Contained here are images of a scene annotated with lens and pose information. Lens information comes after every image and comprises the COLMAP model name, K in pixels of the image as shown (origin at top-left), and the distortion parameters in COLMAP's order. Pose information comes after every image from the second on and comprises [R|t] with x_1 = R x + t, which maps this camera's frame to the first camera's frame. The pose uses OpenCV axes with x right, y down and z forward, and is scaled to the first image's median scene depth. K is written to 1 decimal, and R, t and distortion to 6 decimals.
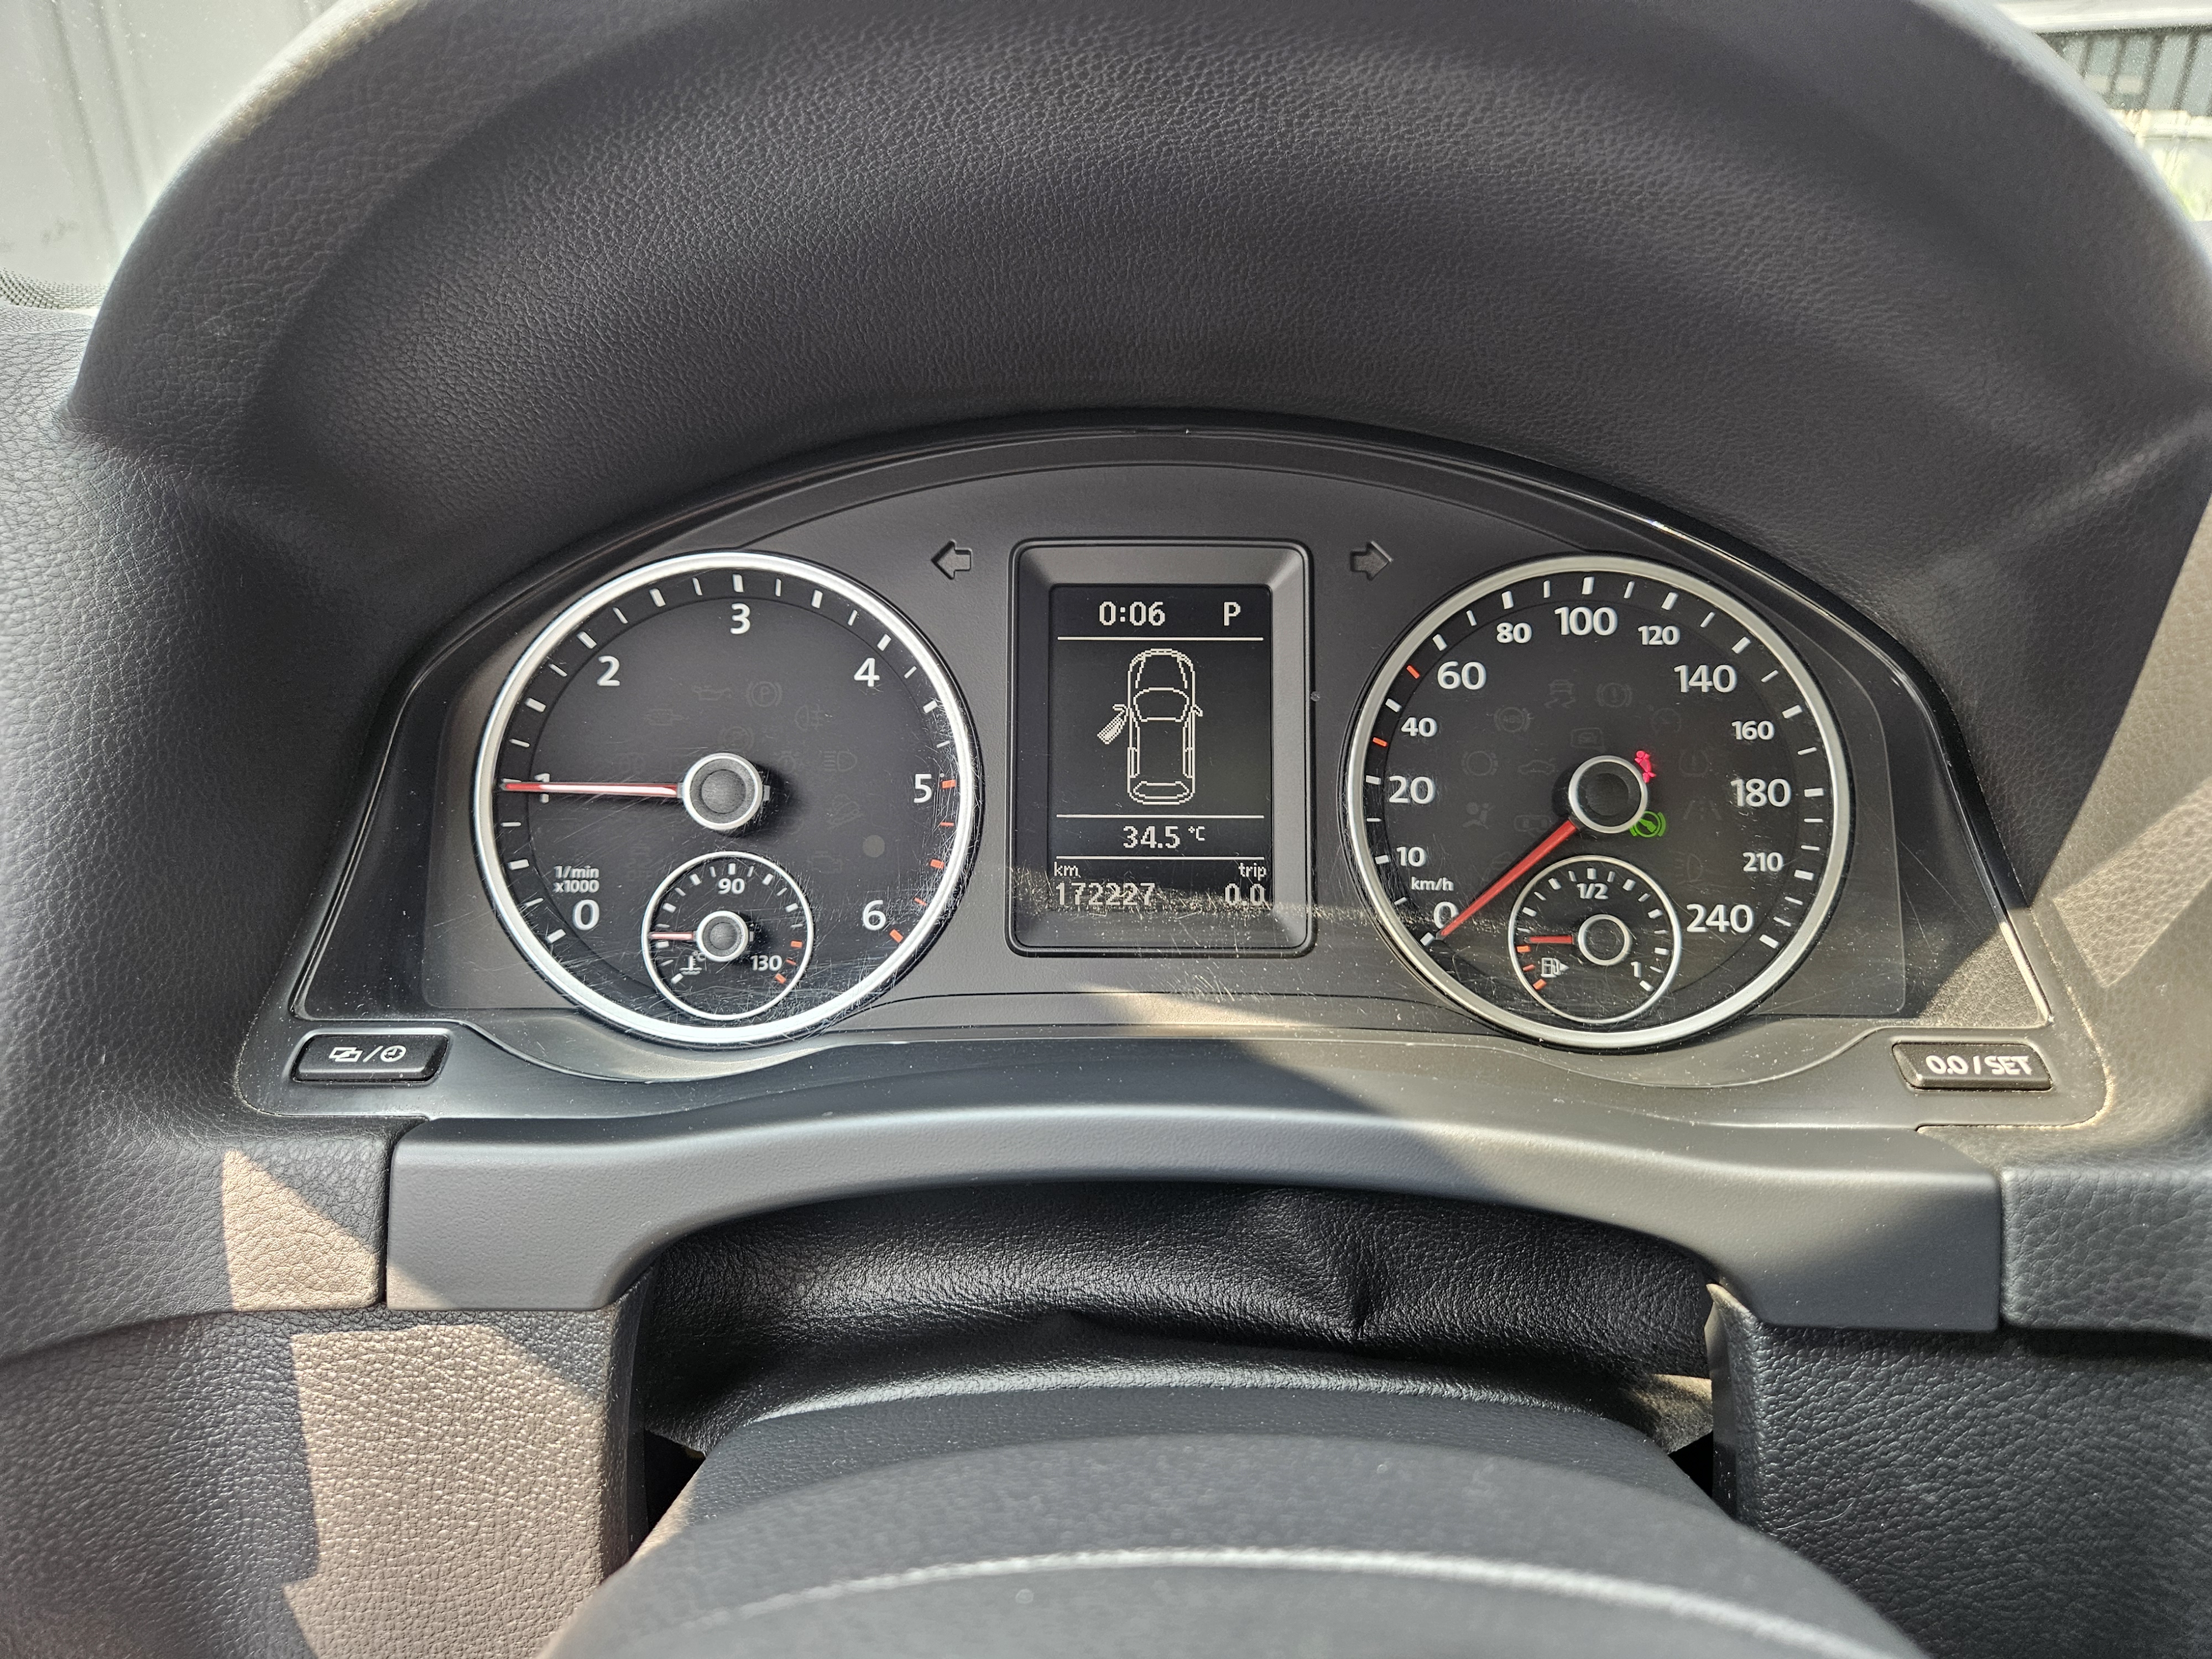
lens RADIAL K [[1483.6, 0, 1106.0], [0, 1483.6, 829.5], [0, 0, 1]] dist [0.032111, -0.030820]
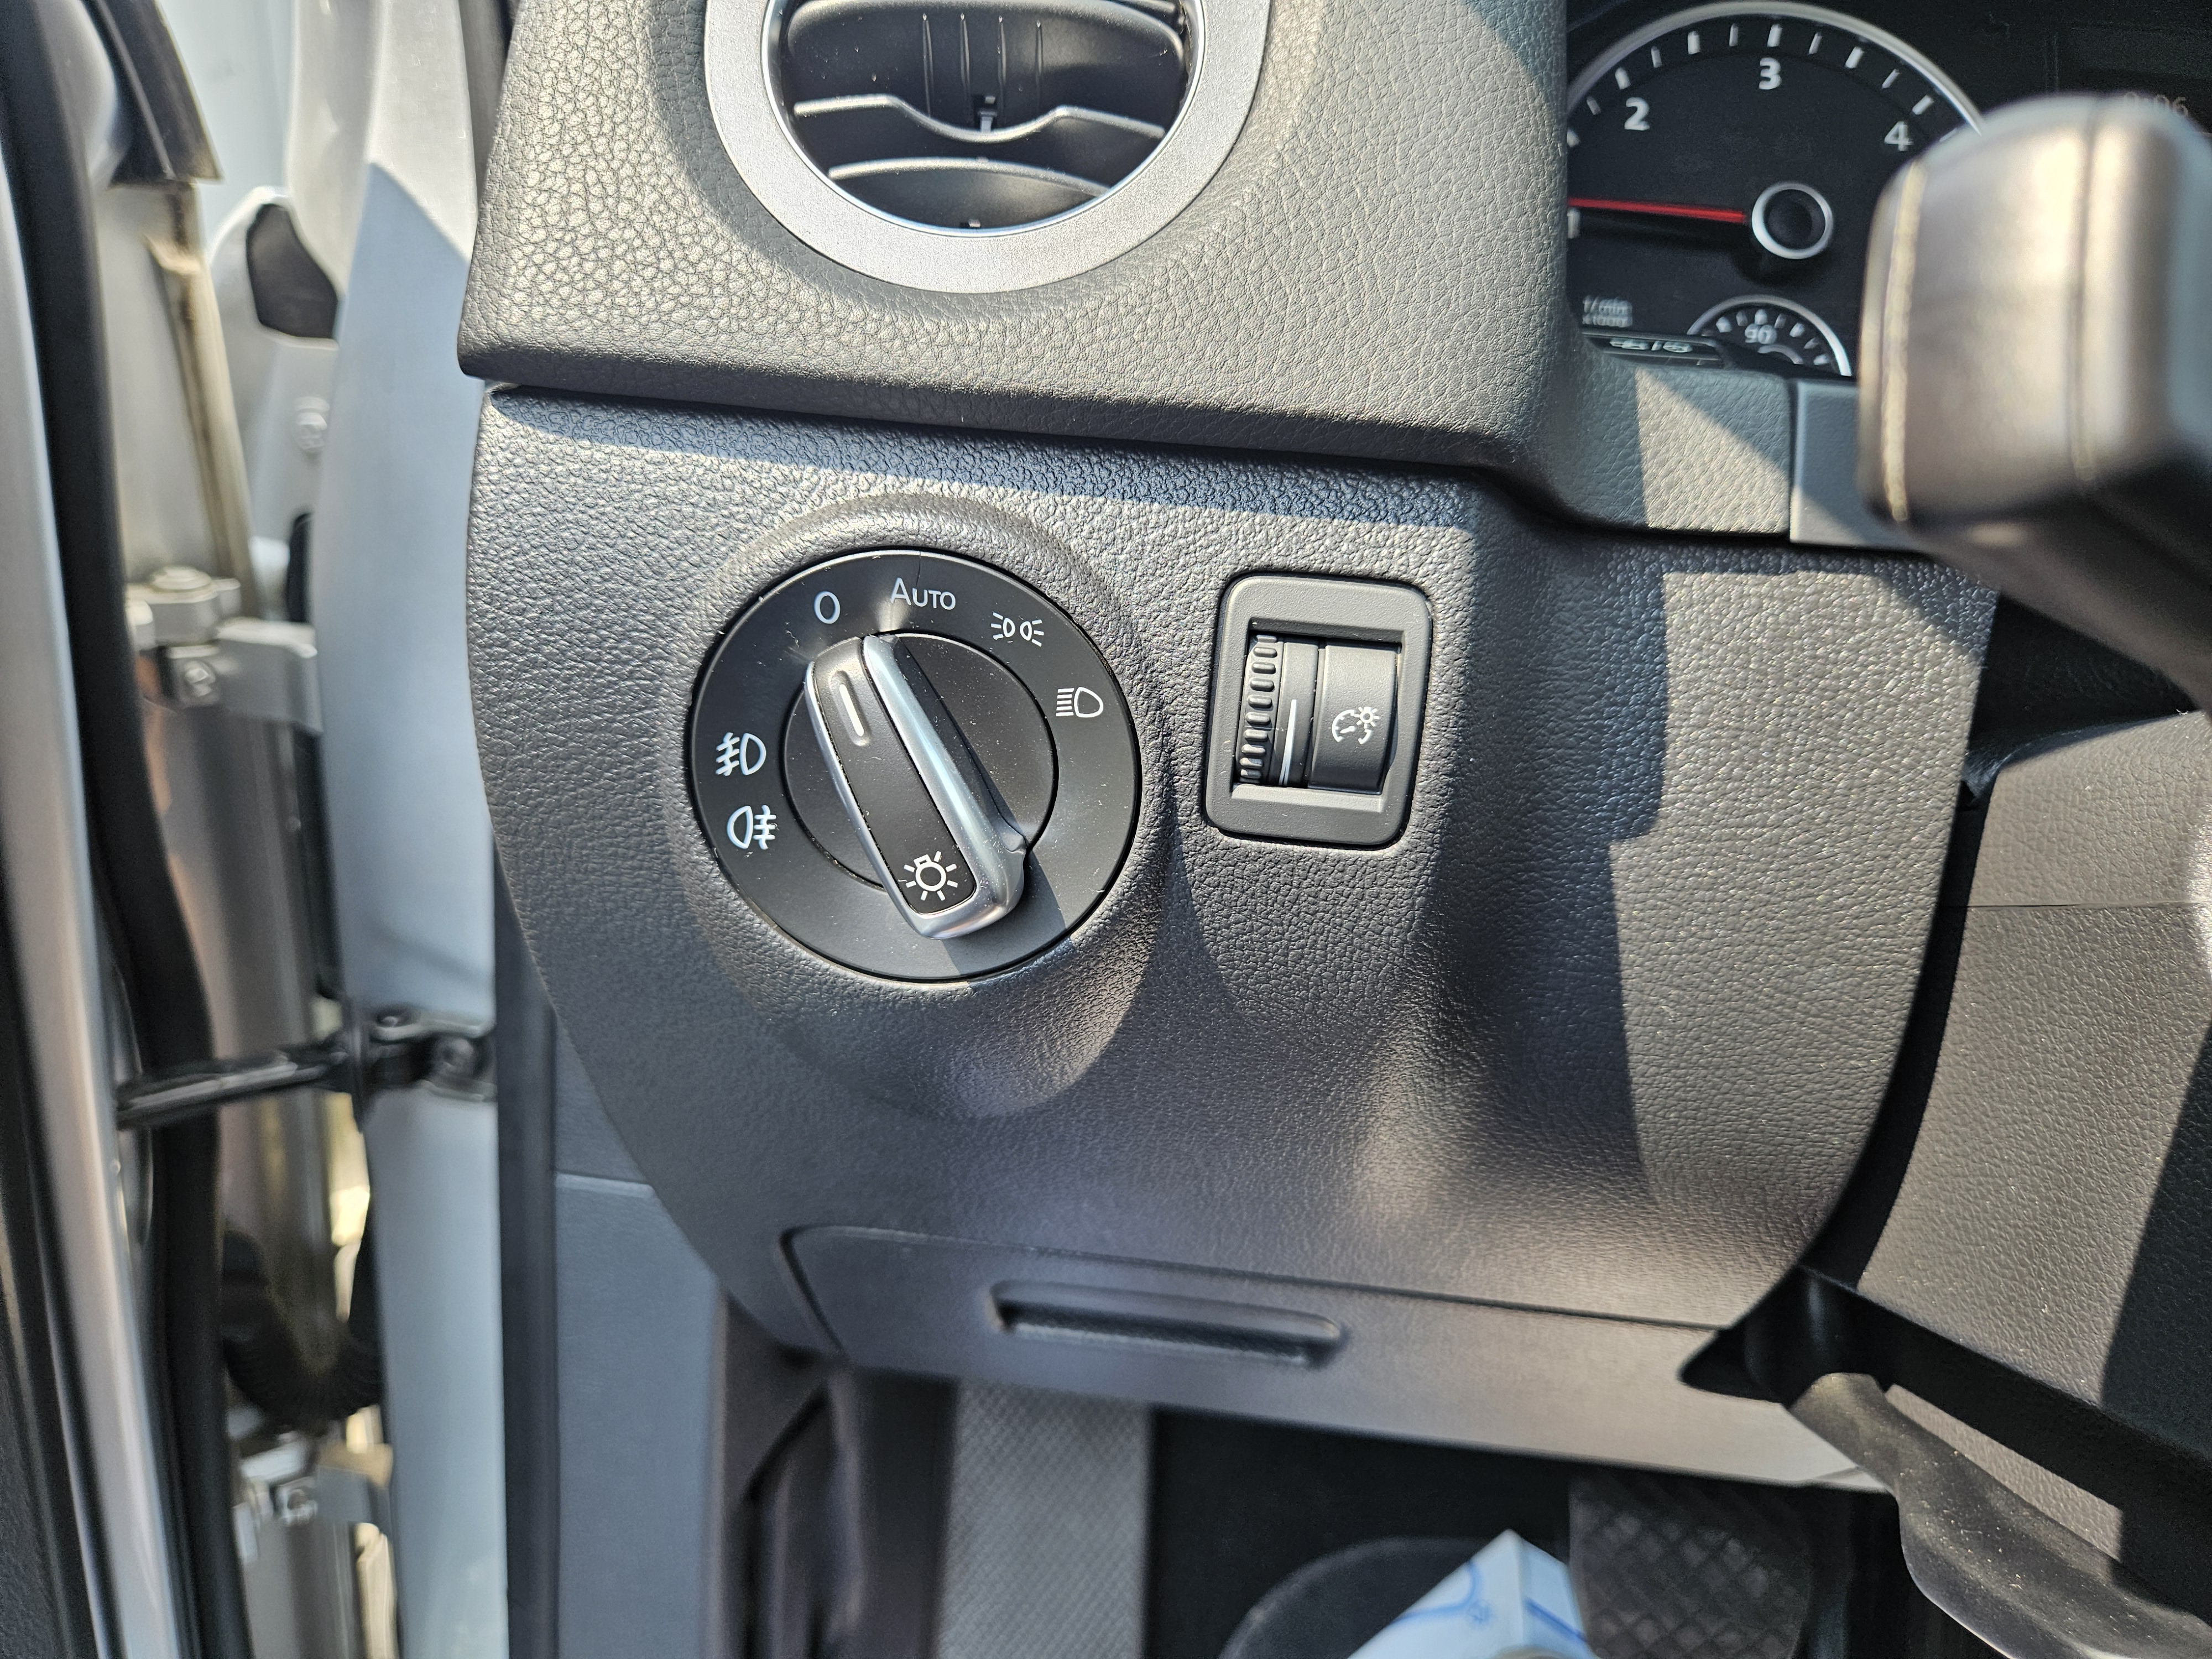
lens RADIAL K [[1444.2, 0, 1070.1], [0, 1444.2, 824.1], [0, 0, 1]] dist [0.032141, -0.042443]
pose [[0.997053, 0.072400, 0.025384, -0.692678], [-0.072025, 0.997284, -0.015395, 0.399978], [-0.026429, 0.013521, 0.999559, 0.056735]]
